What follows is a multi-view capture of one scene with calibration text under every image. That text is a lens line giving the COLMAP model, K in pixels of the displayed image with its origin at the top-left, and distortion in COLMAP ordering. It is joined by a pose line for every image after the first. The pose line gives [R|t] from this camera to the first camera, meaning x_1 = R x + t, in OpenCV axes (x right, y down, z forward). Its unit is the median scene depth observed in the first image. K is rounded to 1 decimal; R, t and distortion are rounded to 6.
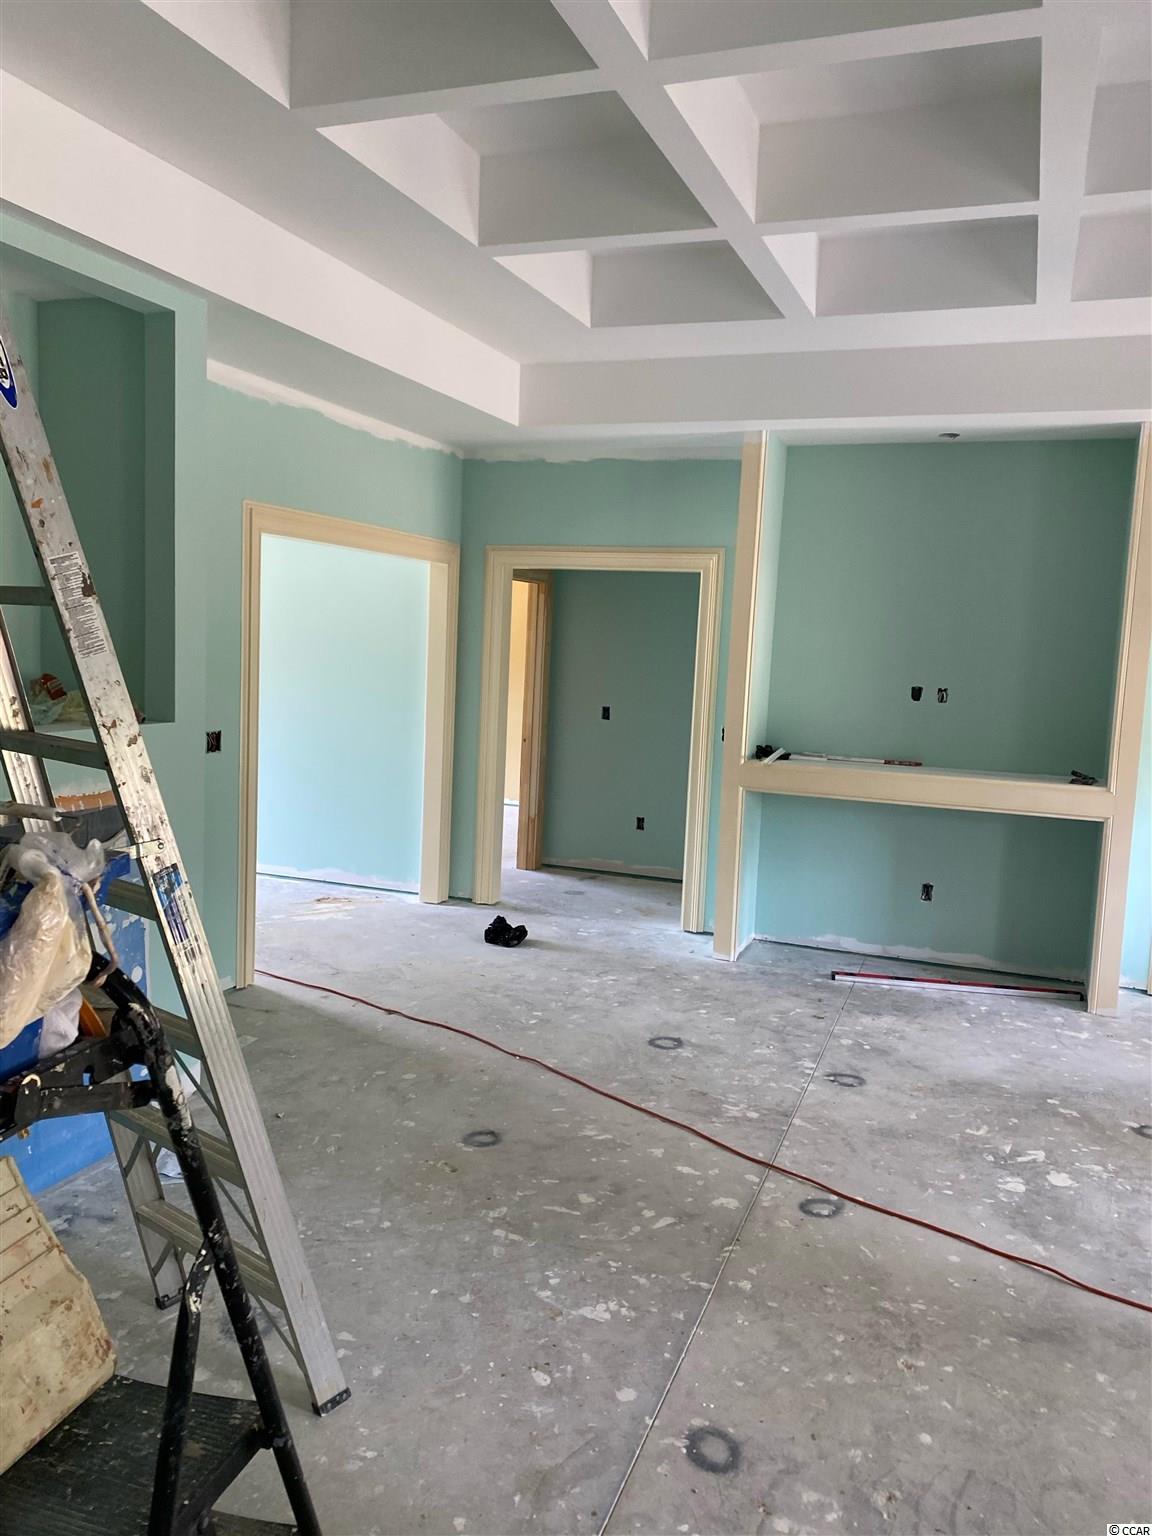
lens RADIAL K [[1169.6, 0, 573.9], [0, 1169.6, 756.9], [0, 0, 1]] dist [0.039142, -0.037285]
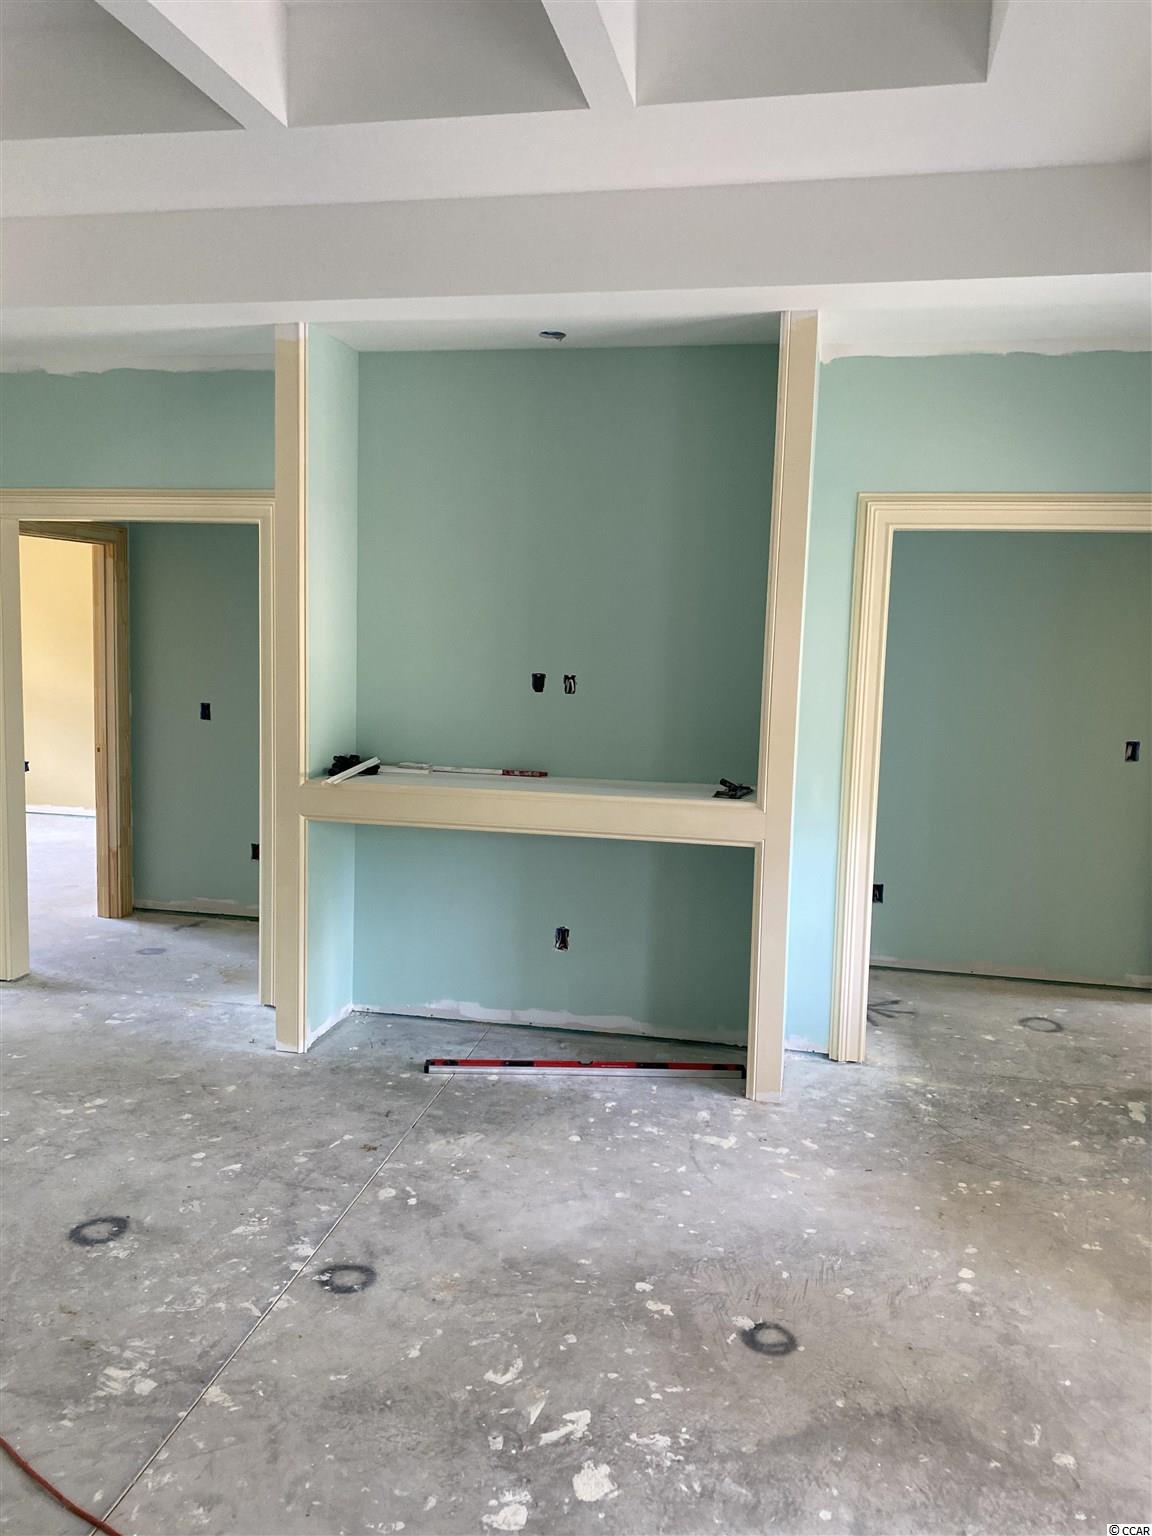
lens RADIAL K [[1169.6, 0, 586.7], [0, 1169.6, 748.0], [0, 0, 1]] dist [0.039142, -0.037285]
pose [[0.986407, -0.034444, 0.160671, 0.223162], [0.033092, 0.999391, 0.011086, -0.020786], [-0.160955, -0.005618, 0.986946, 0.273604]]
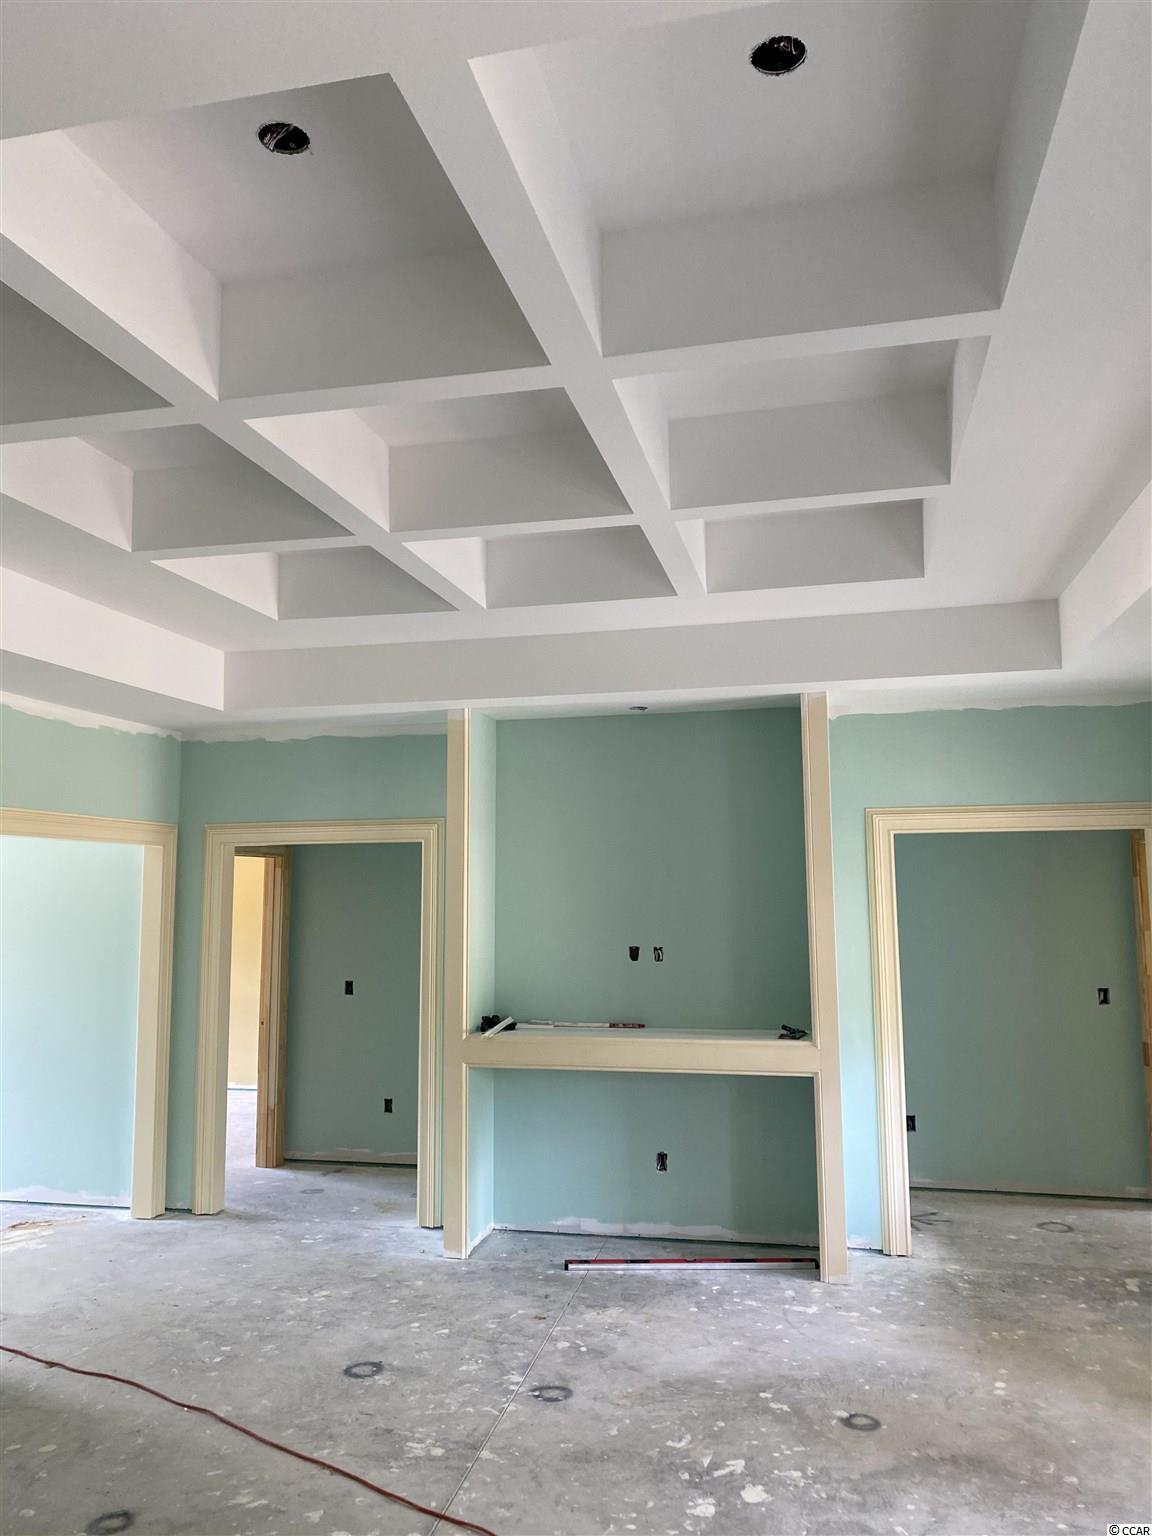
lens RADIAL K [[1169.6, 0, 560.6], [0, 1169.6, 749.9], [0, 0, 1]] dist [0.039142, -0.037285]
pose [[0.989484, -0.034503, 0.140466, 0.104830], [0.064636, 0.974249, -0.216010, -0.013610], [-0.129396, 0.222818, 0.966234, -0.004059]]
